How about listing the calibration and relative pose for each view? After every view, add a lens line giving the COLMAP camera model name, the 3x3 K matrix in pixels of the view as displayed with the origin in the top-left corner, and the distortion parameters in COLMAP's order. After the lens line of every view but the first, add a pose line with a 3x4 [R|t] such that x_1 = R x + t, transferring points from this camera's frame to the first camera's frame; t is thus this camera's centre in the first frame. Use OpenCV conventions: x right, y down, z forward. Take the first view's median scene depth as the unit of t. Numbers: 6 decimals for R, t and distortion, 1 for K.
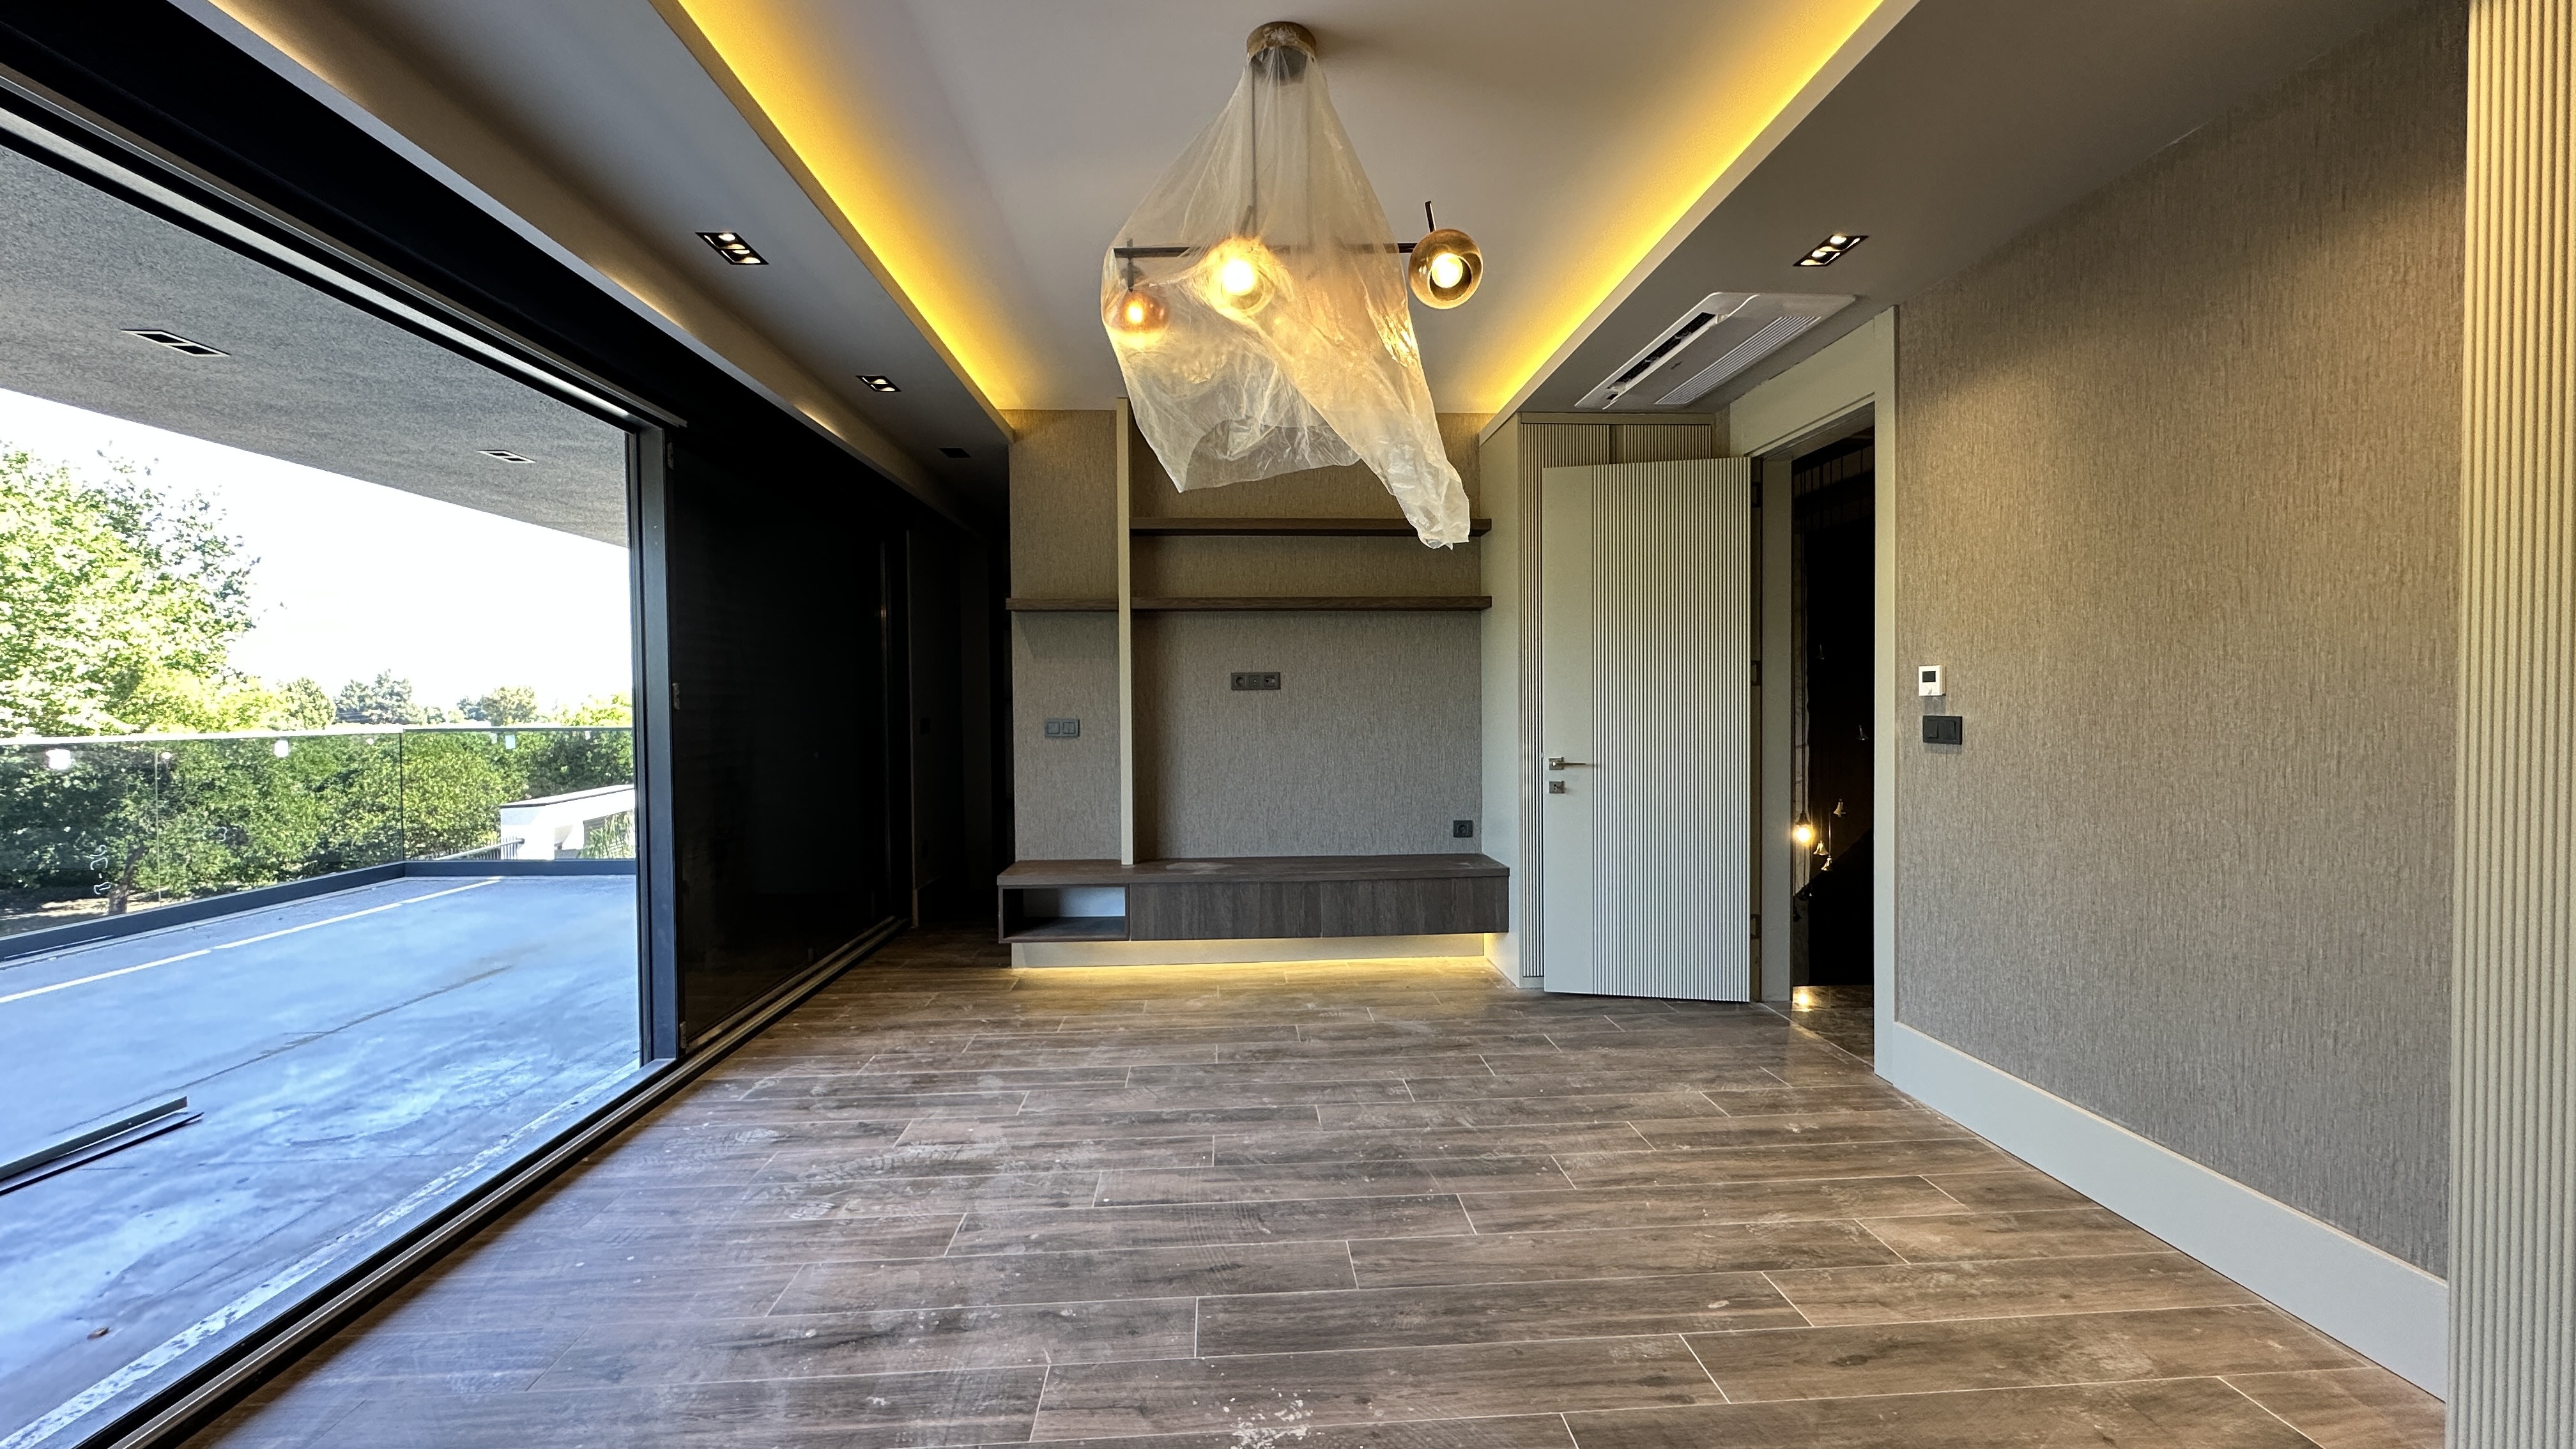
lens RADIAL K [[1031.3, 0, 1291.1], [0, 1031.3, 721.9], [0, 0, 1]] dist [-0.005715, 0.001000]
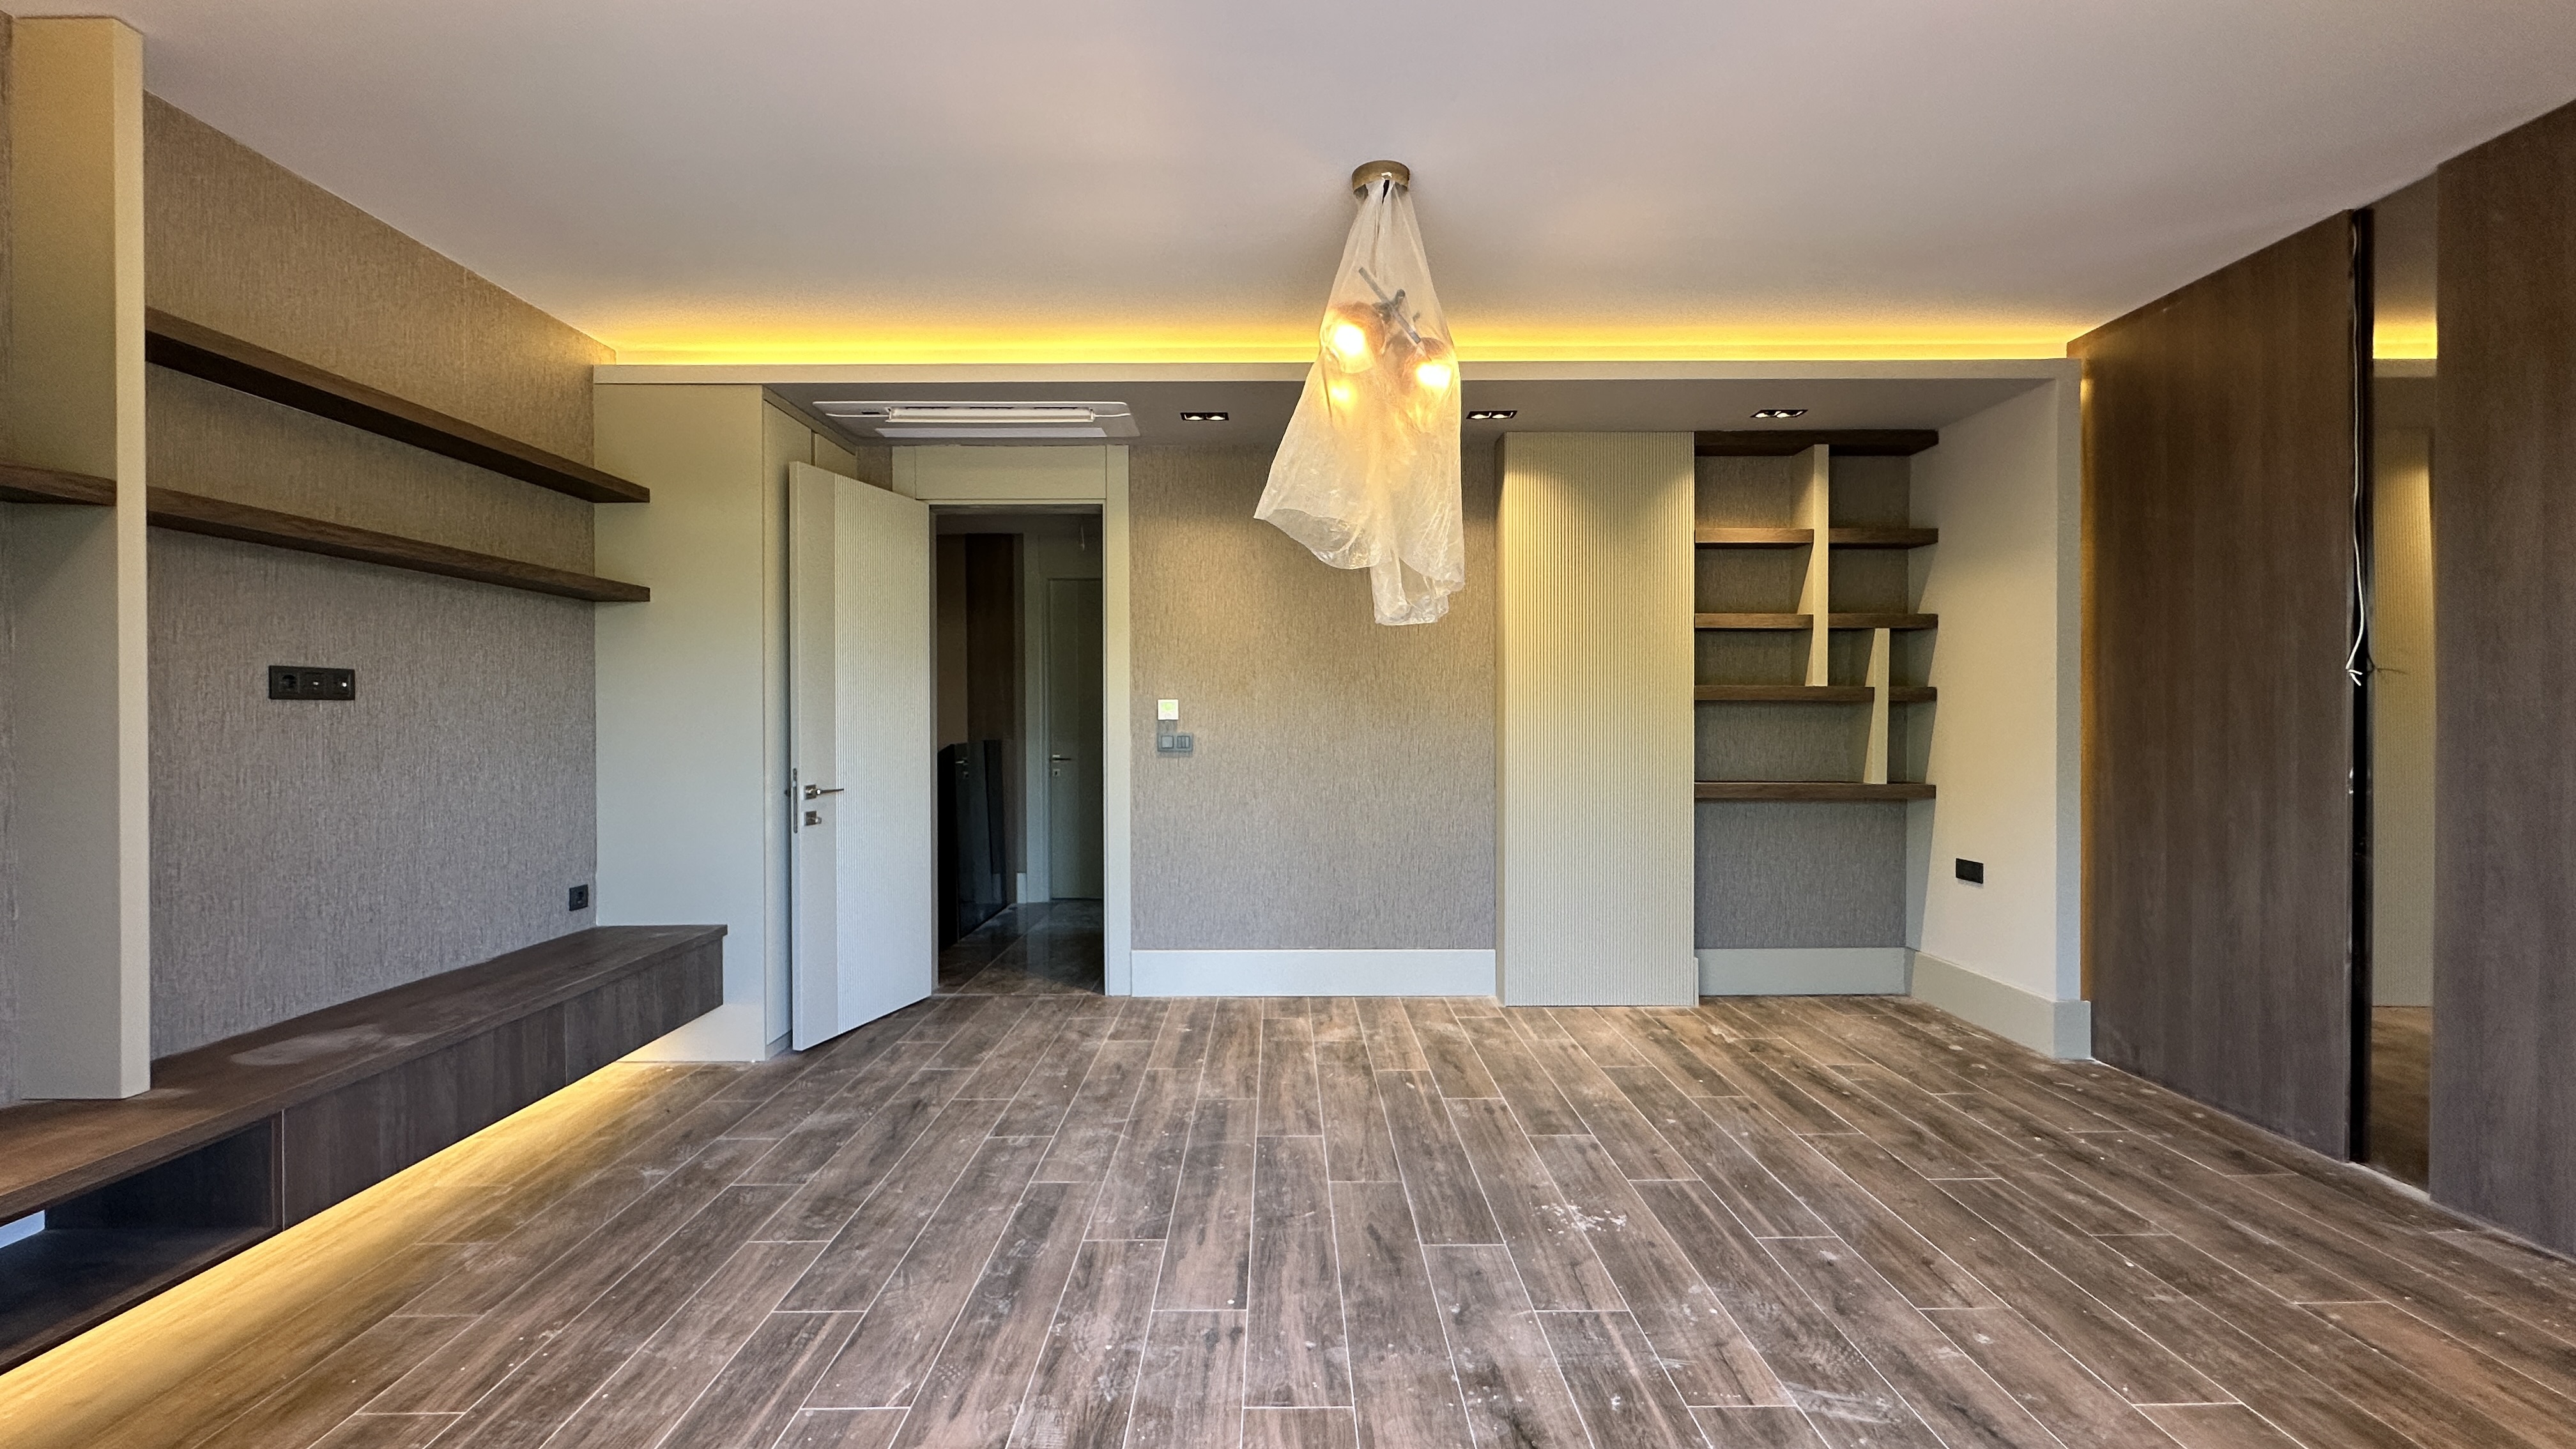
lens RADIAL K [[1031.3, 0, 1280.2], [0, 1031.3, 719.0], [0, 0, 1]] dist [-0.005715, 0.001000]
pose [[0.064100, 0.007266, 0.997917, -1.028149], [0.020419, 0.999755, -0.008591, -0.011699], [-0.997735, 0.020927, 0.063935, 0.889569]]
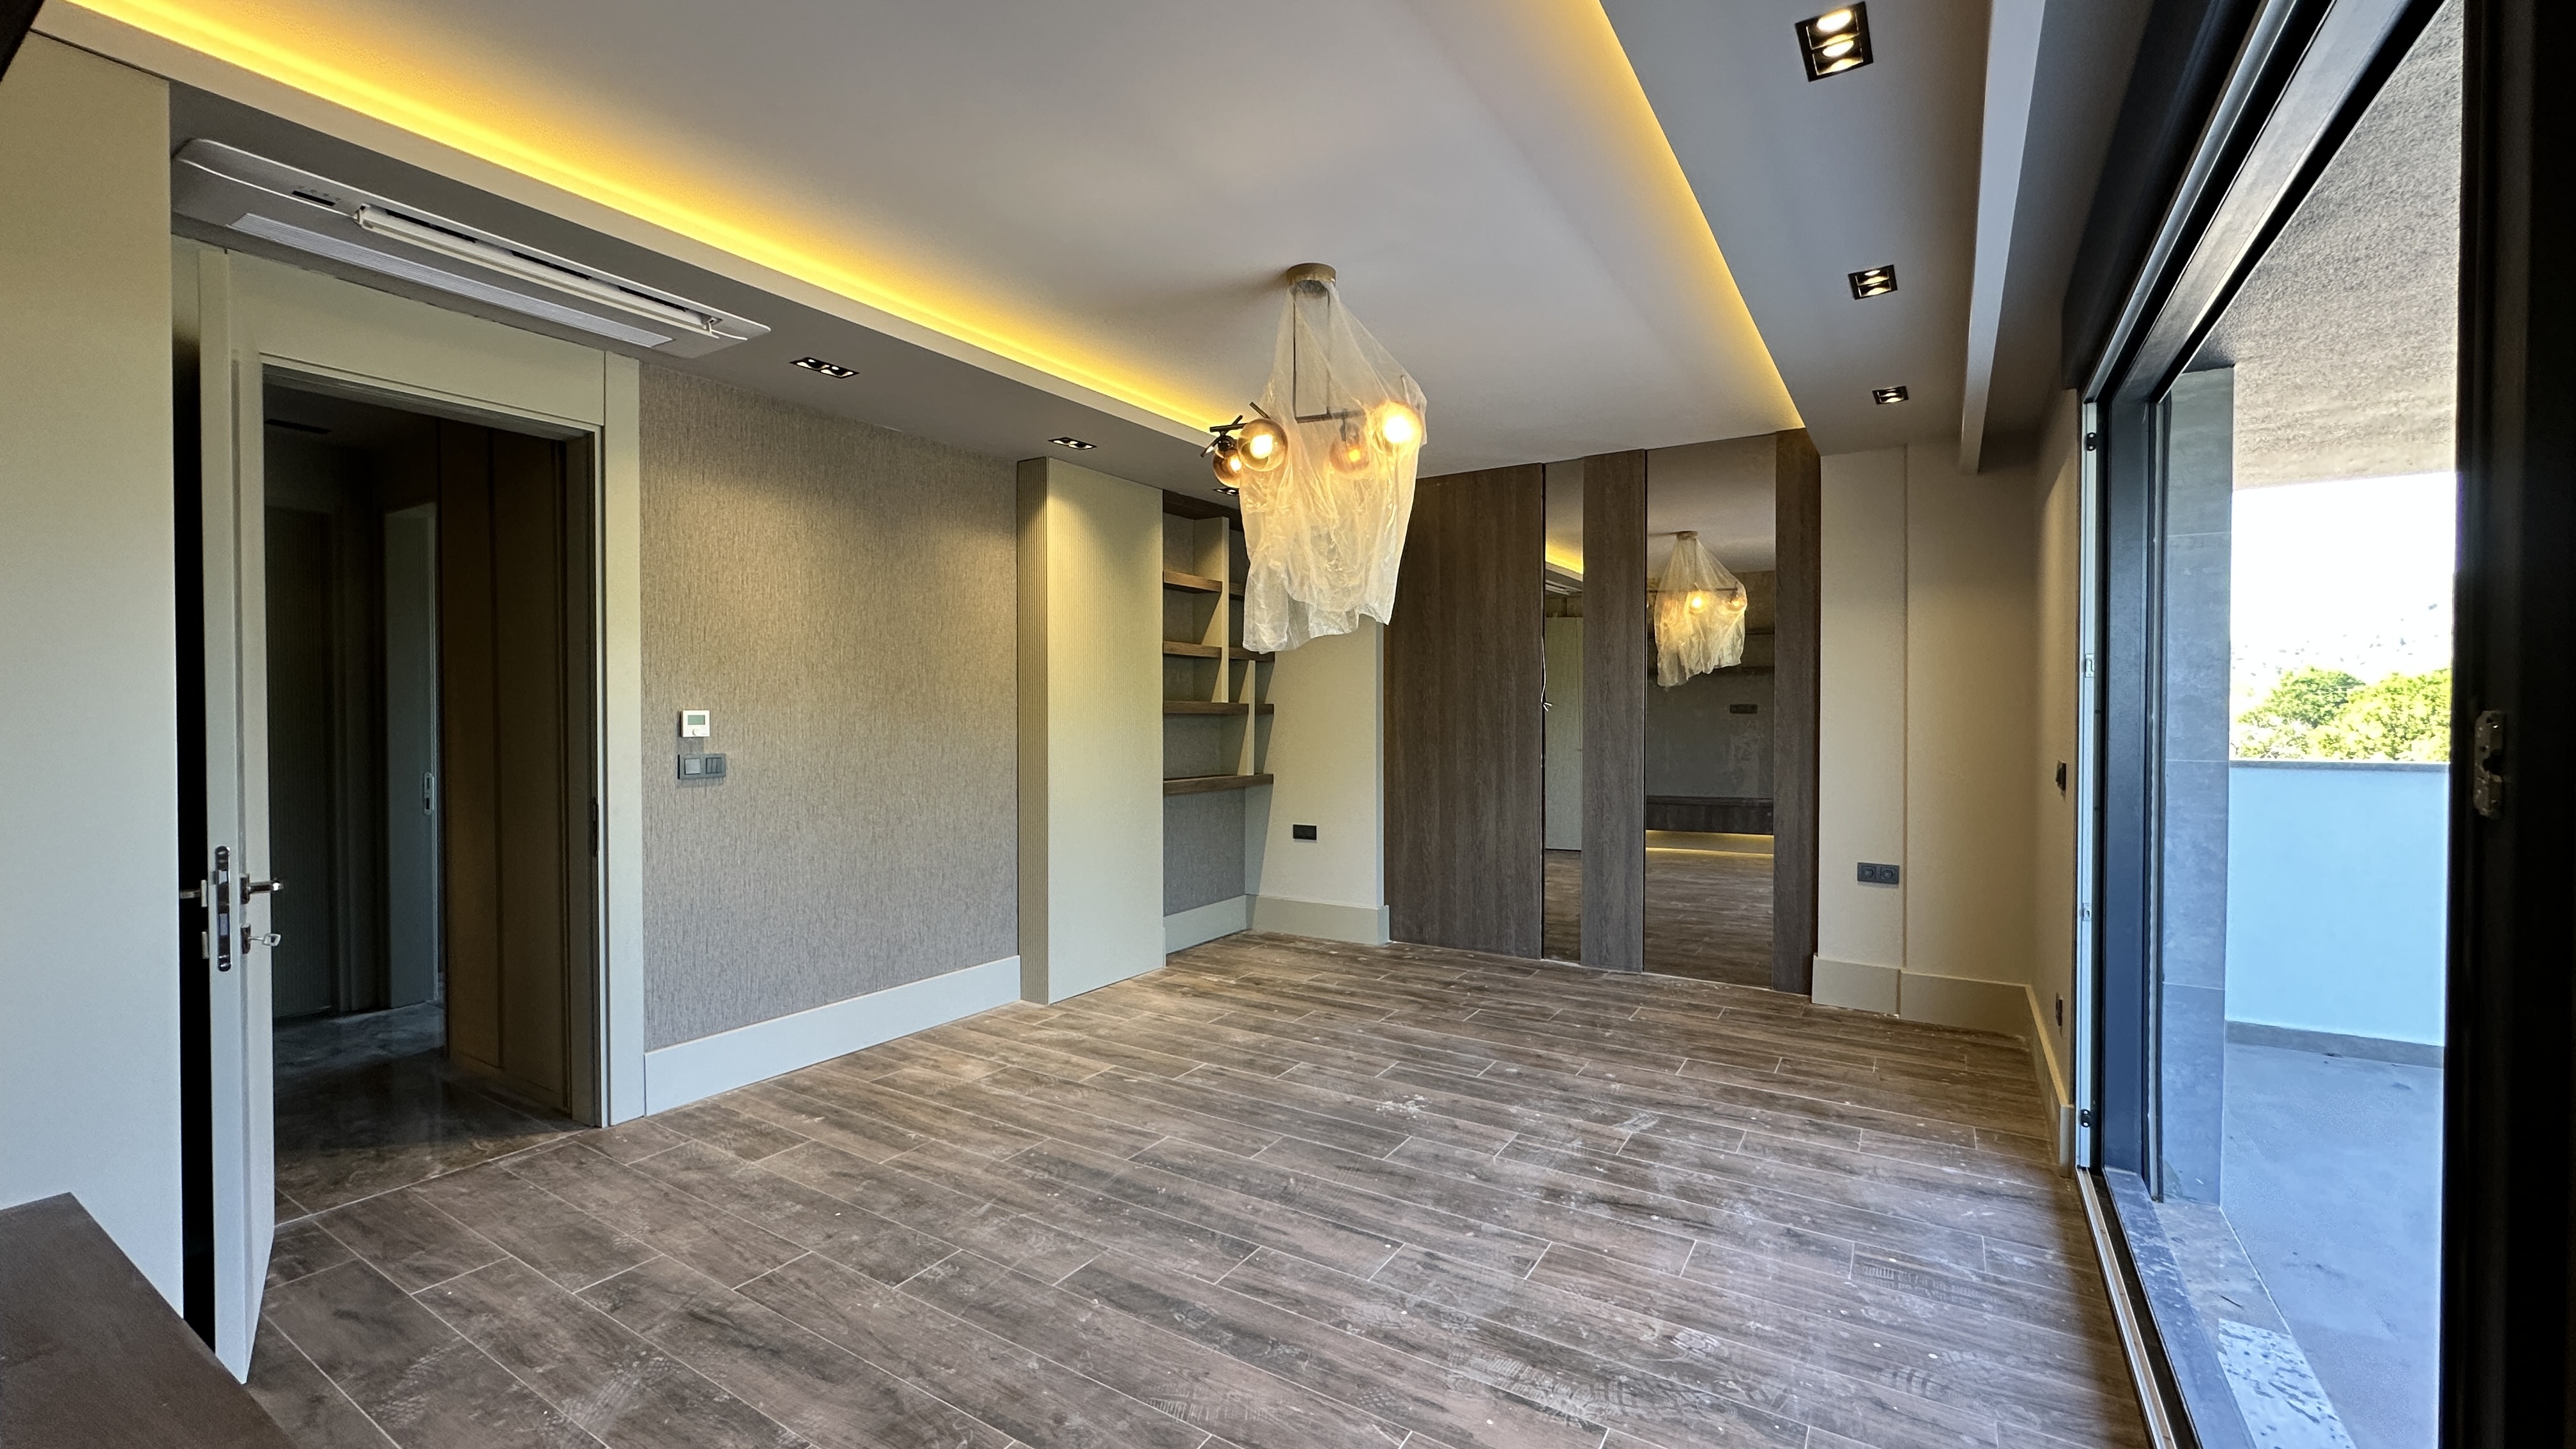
lens RADIAL K [[1031.3, 0, 1282.7], [0, 1031.3, 716.3], [0, 0, 1]] dist [-0.005715, 0.001000]
pose [[-0.807250, 0.007750, 0.590158, -0.681894], [0.019190, 0.999730, 0.013120, -0.059652], [-0.589897, 0.021916, -0.807181, 1.837548]]
